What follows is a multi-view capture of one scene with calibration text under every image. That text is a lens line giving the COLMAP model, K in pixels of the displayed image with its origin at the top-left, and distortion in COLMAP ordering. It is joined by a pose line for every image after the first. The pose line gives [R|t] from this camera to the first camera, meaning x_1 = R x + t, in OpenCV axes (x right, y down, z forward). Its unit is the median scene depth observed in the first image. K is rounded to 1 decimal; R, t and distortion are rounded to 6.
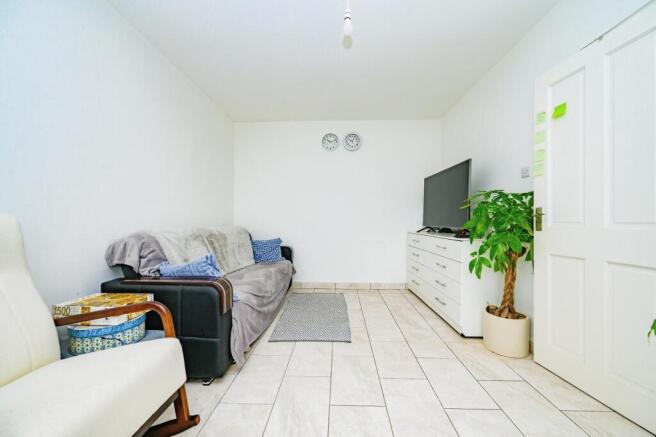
lens RADIAL K [[256.5, 0, 328.9], [0, 256.5, 220.5], [0, 0, 1]] dist [-0.000709, -0.000280]
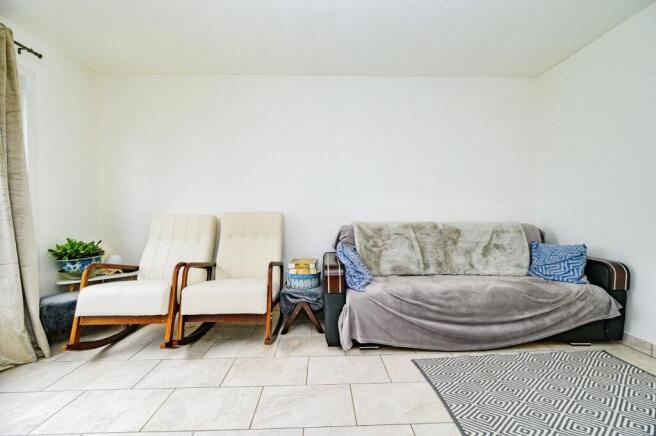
lens RADIAL K [[256.1, 0, 328.1], [0, 256.1, 217.9], [0, 0, 1]] dist [0.000616, 0.000035]
pose [[0.051766, -0.000690, -0.998659, 0.563225], [0.006498, 0.999979, -0.000354, 0.014707], [0.998638, -0.006471, 0.051770, 0.682571]]
